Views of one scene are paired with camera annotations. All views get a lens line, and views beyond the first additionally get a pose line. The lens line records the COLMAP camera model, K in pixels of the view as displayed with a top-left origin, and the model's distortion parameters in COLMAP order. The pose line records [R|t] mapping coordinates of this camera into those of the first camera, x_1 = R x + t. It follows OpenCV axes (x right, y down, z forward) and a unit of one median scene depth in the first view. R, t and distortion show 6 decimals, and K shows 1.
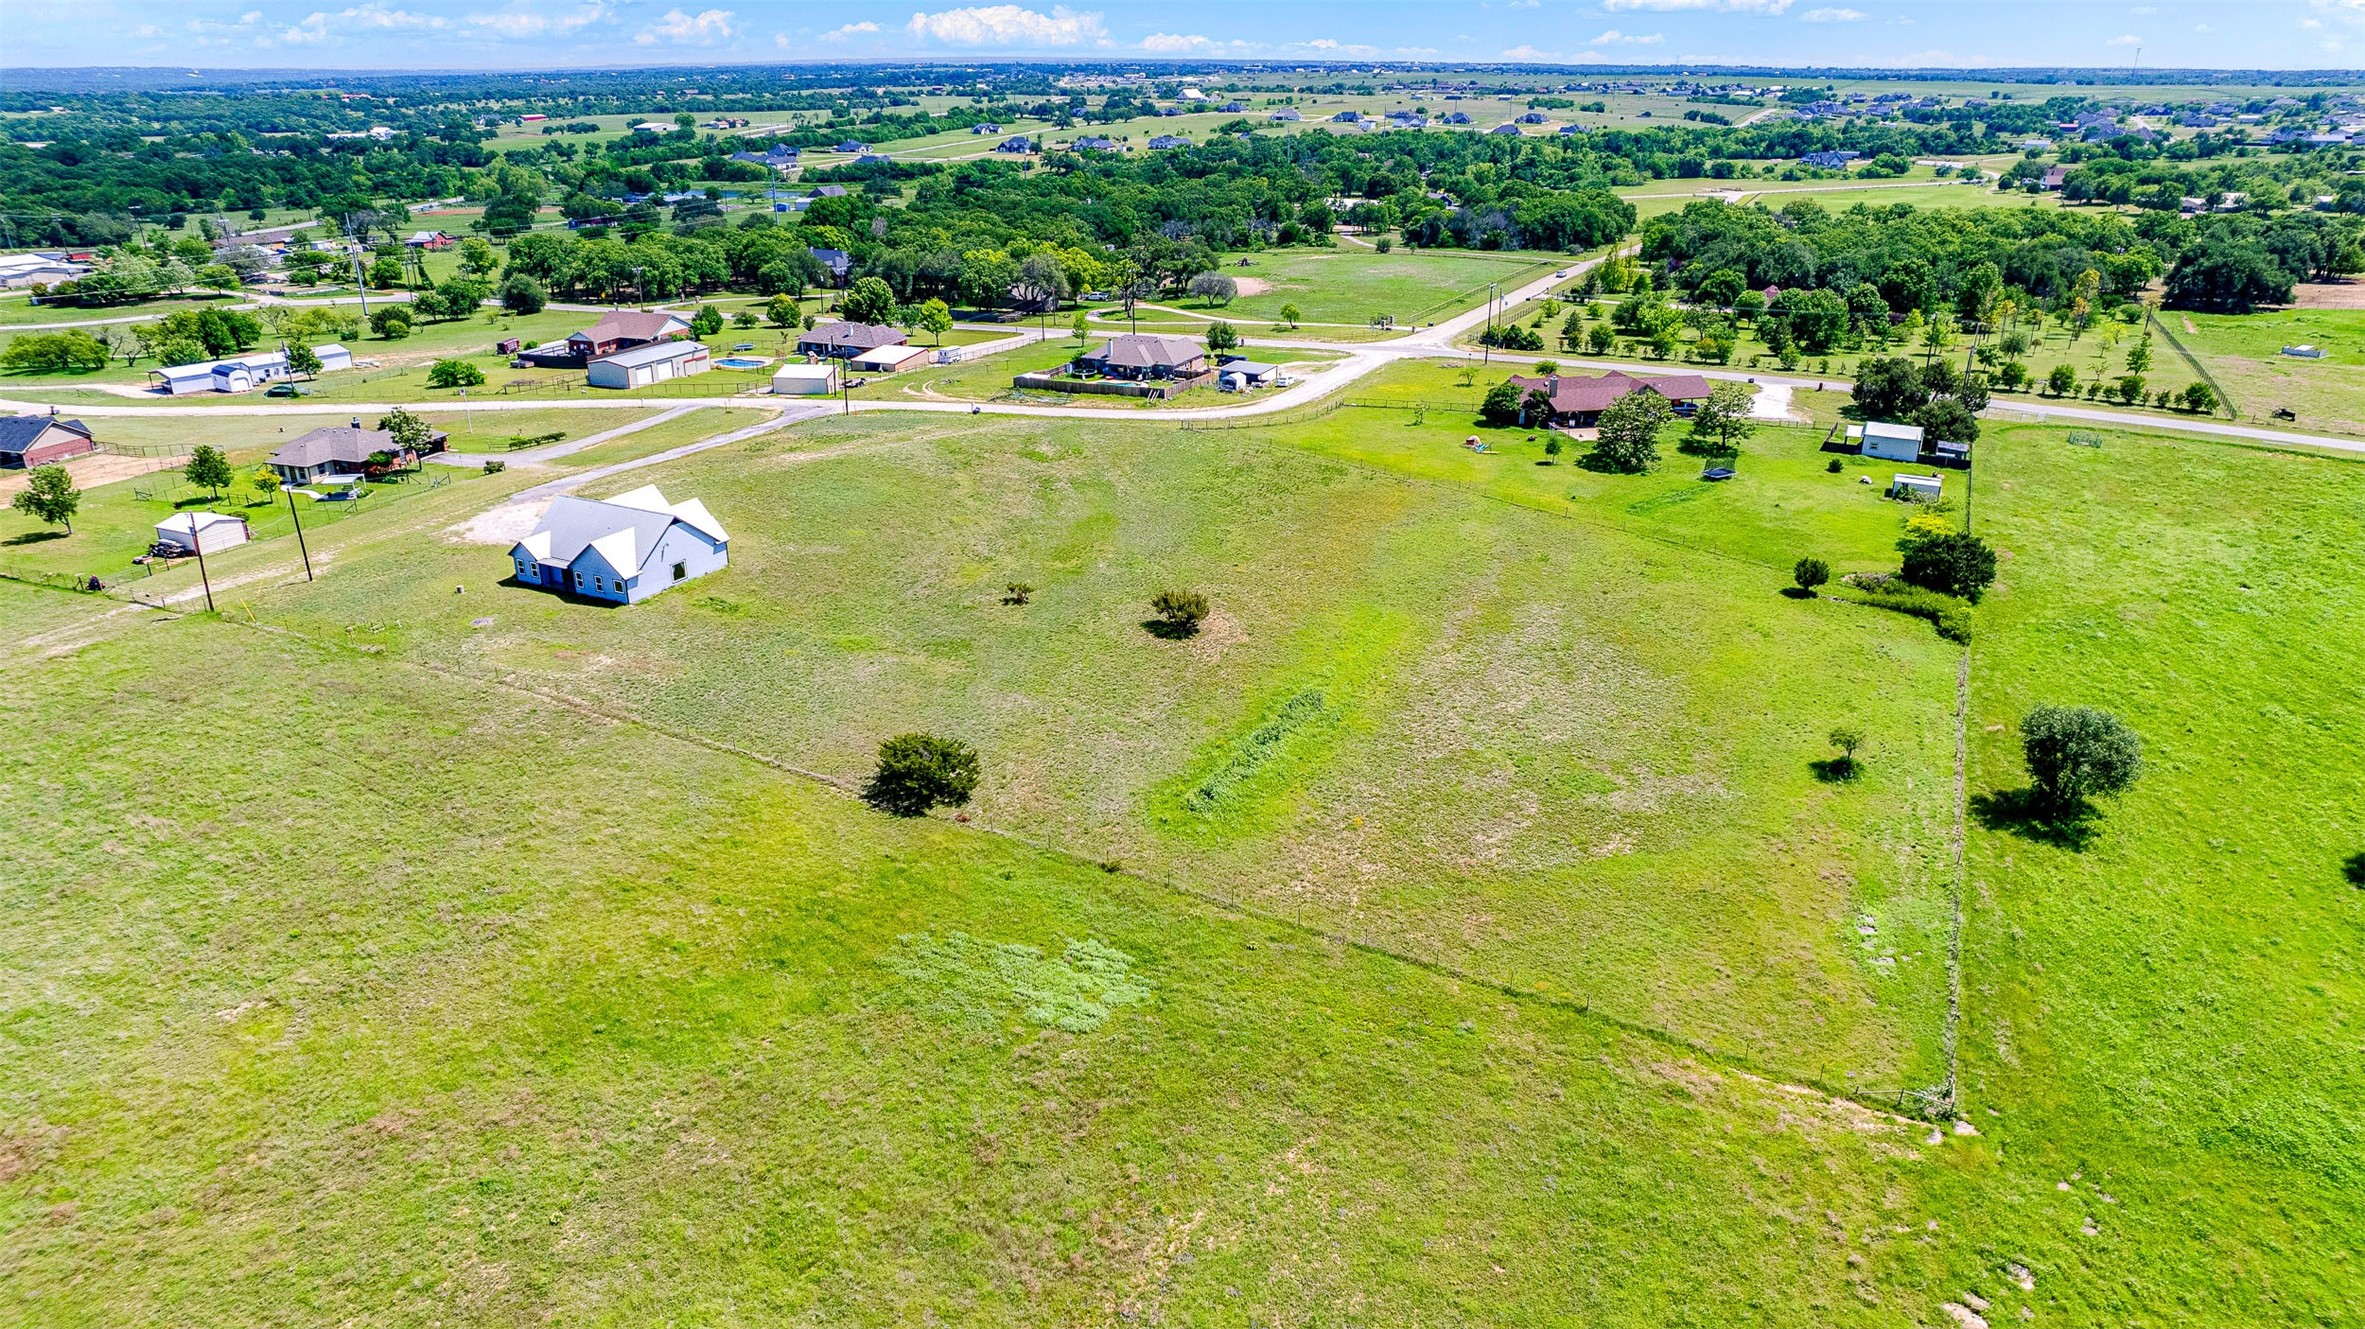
lens RADIAL K [[1501.2, 0, 1182.5], [0, 1501.2, 664.5], [0, 0, 1]] dist [-0.067006, 0.049451]
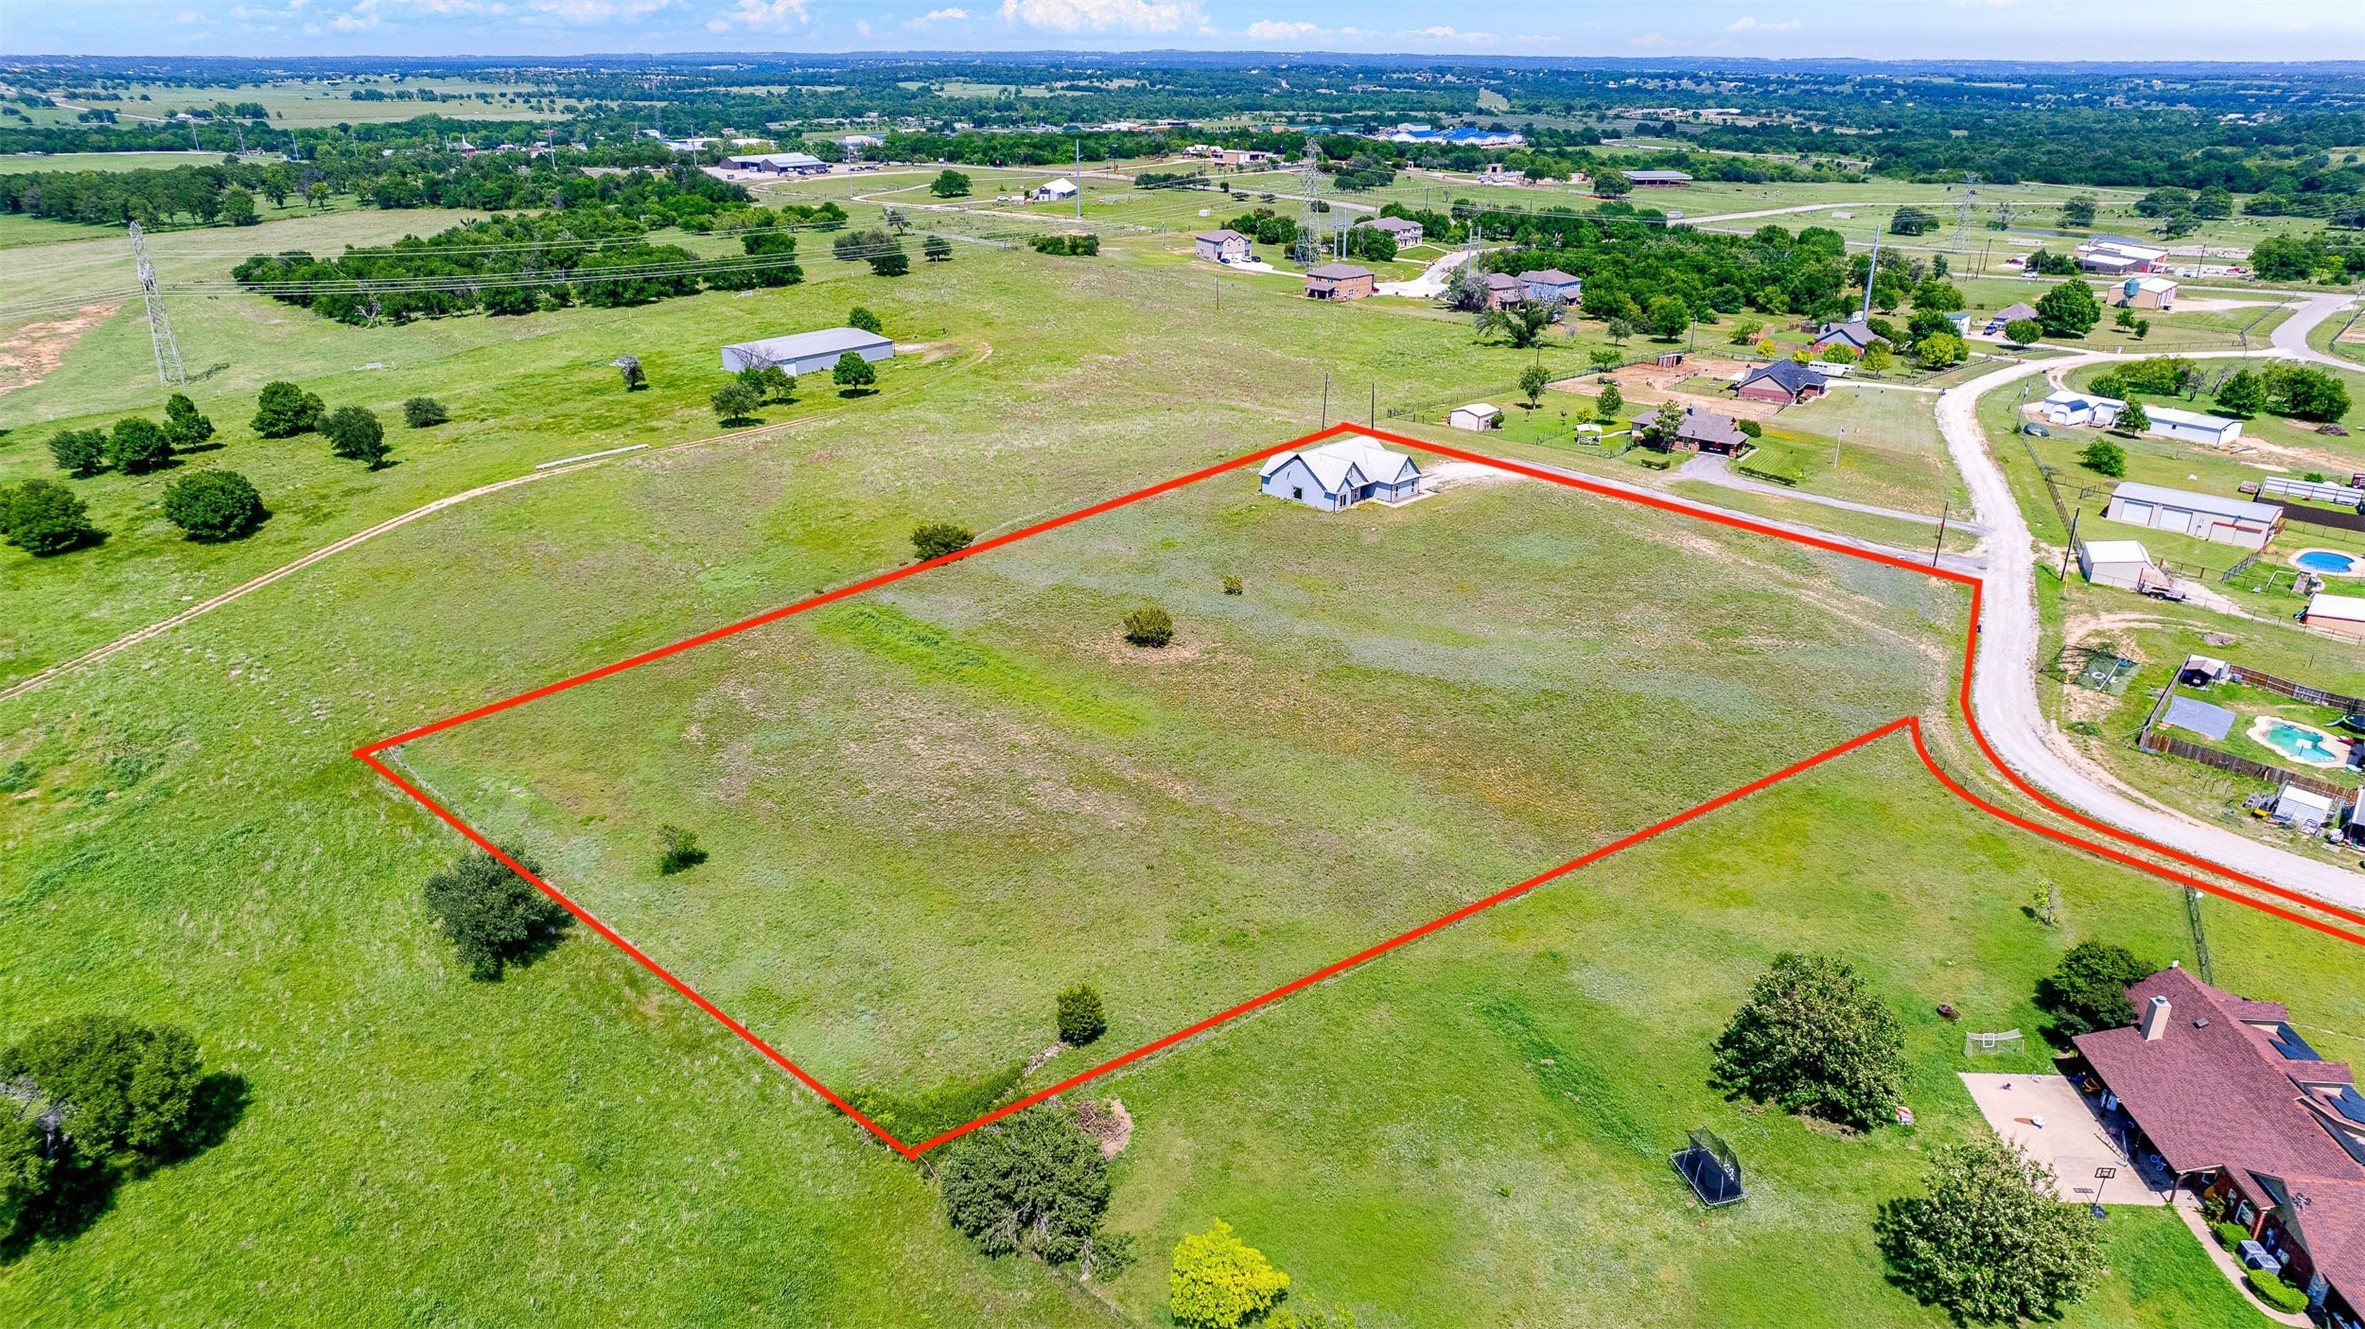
lens RADIAL K [[1501.2, 0, 1182.5], [0, 1501.2, 664.5], [0, 0, 1]] dist [-0.067006, 0.049451]
pose [[-0.290592, 0.367457, -0.883477, 0.808616], [-0.368513, 0.809118, 0.457740, -0.434441], [0.883037, 0.458588, -0.099711, 0.900339]]
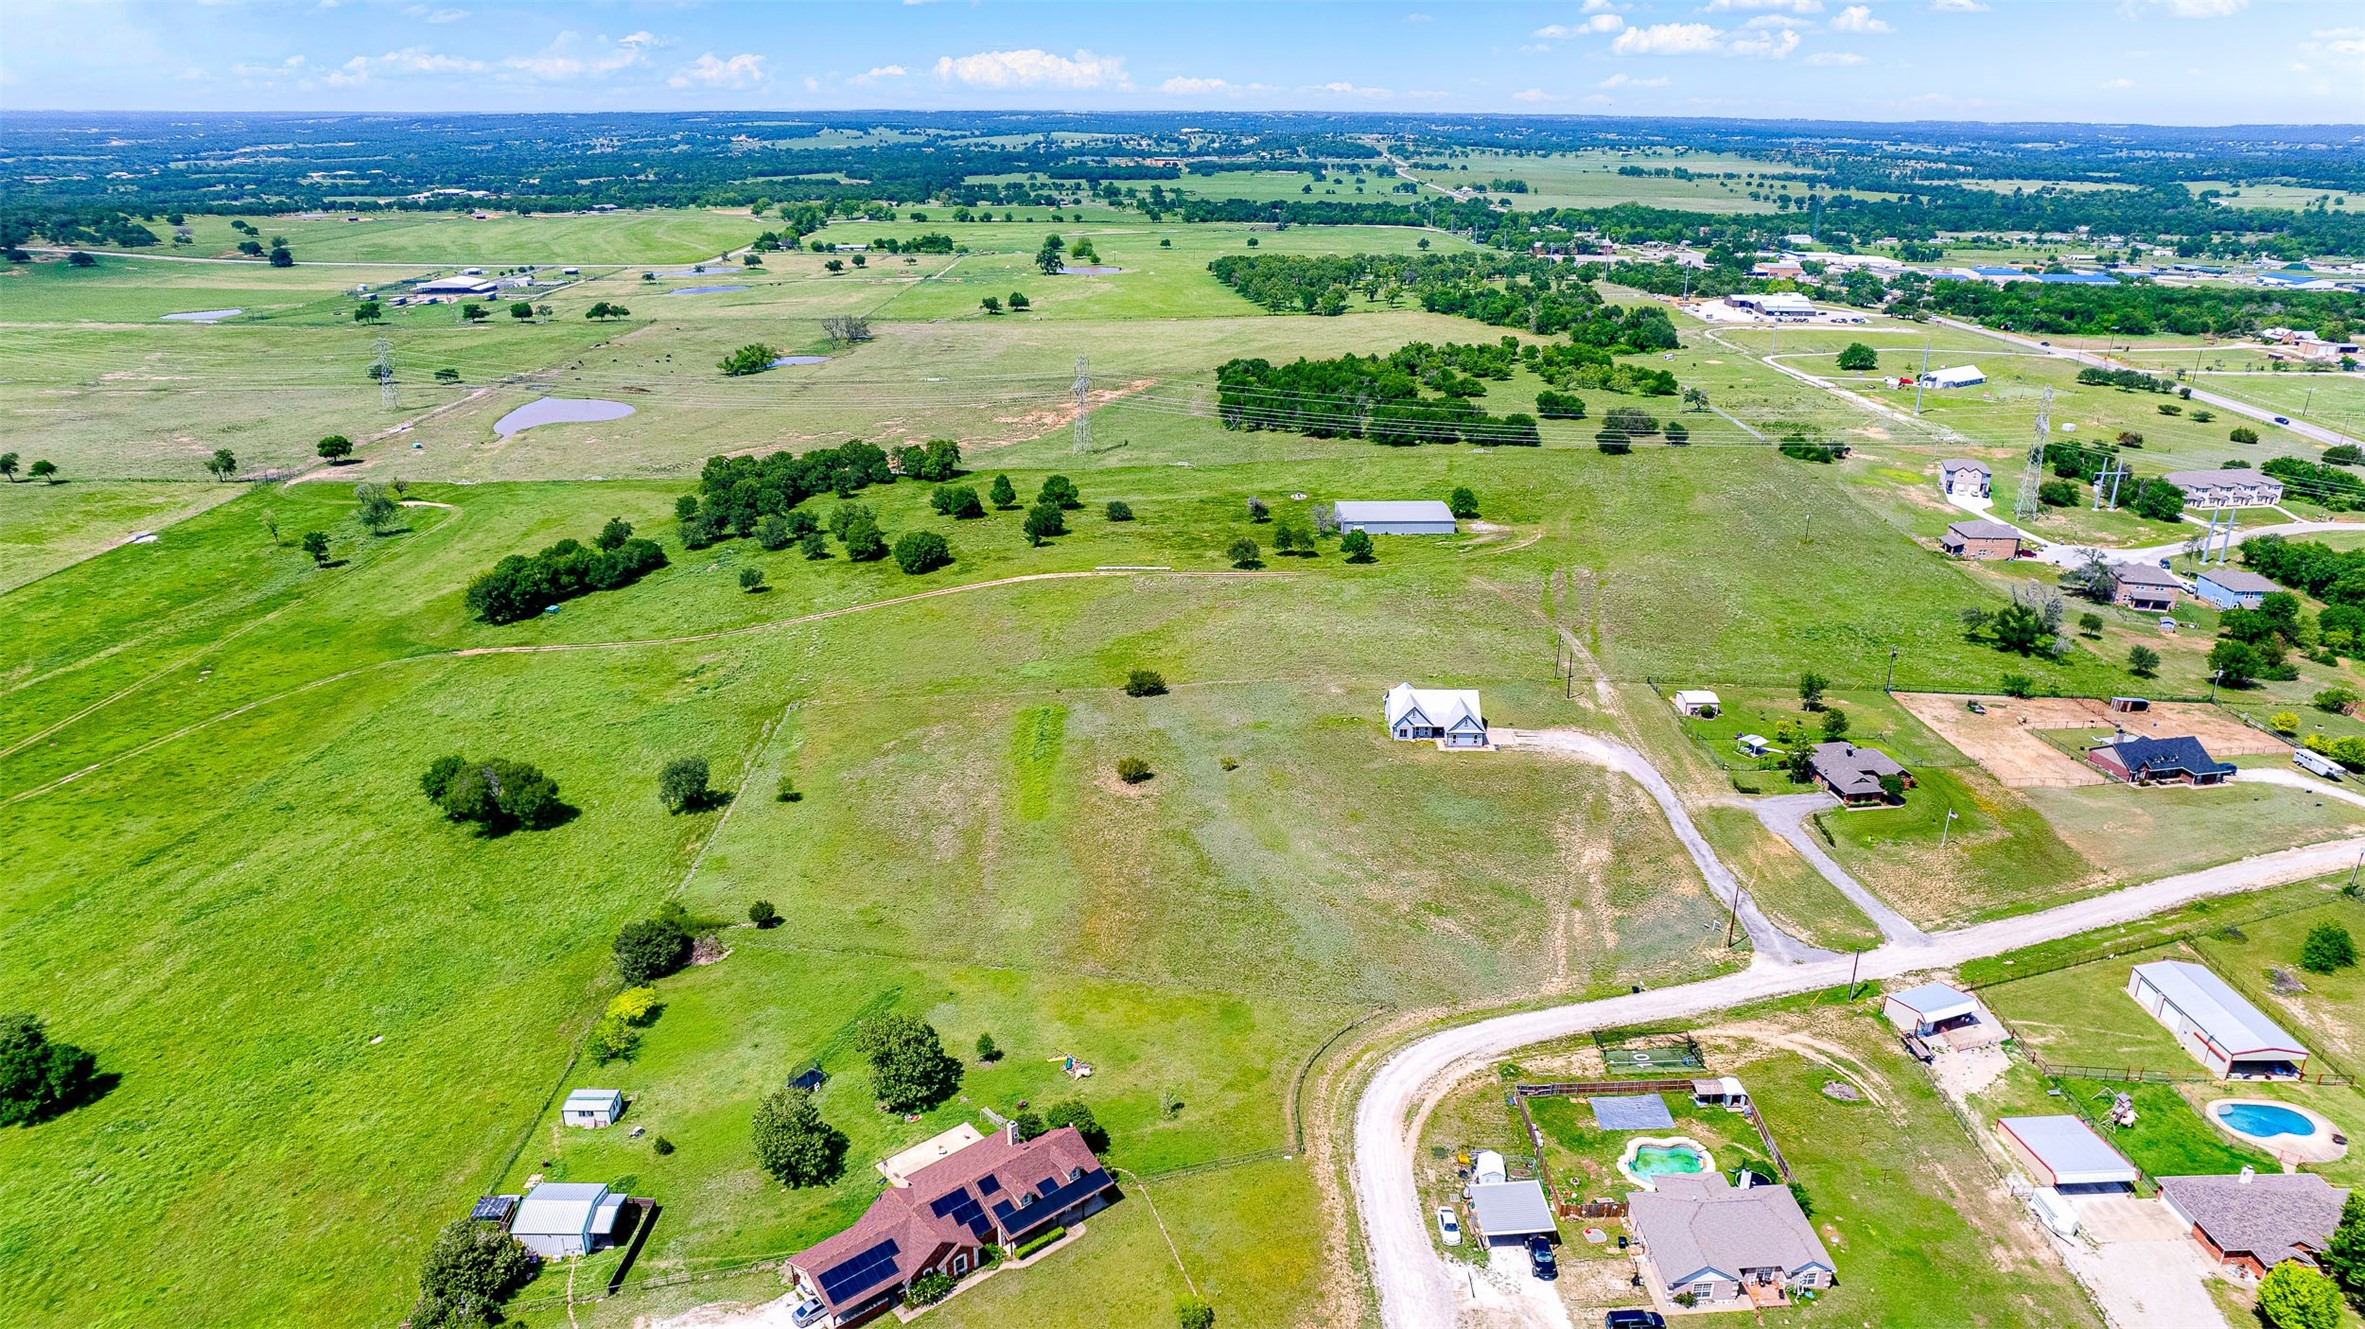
lens RADIAL K [[1501.2, 0, 1182.5], [0, 1501.2, 664.5], [0, 0, 1]] dist [-0.067006, 0.049451]
pose [[-0.889643, 0.157102, -0.428783, 0.543610], [-0.179369, 0.743279, 0.644487, -1.015032], [0.419956, 0.650273, -0.633074, 1.627272]]
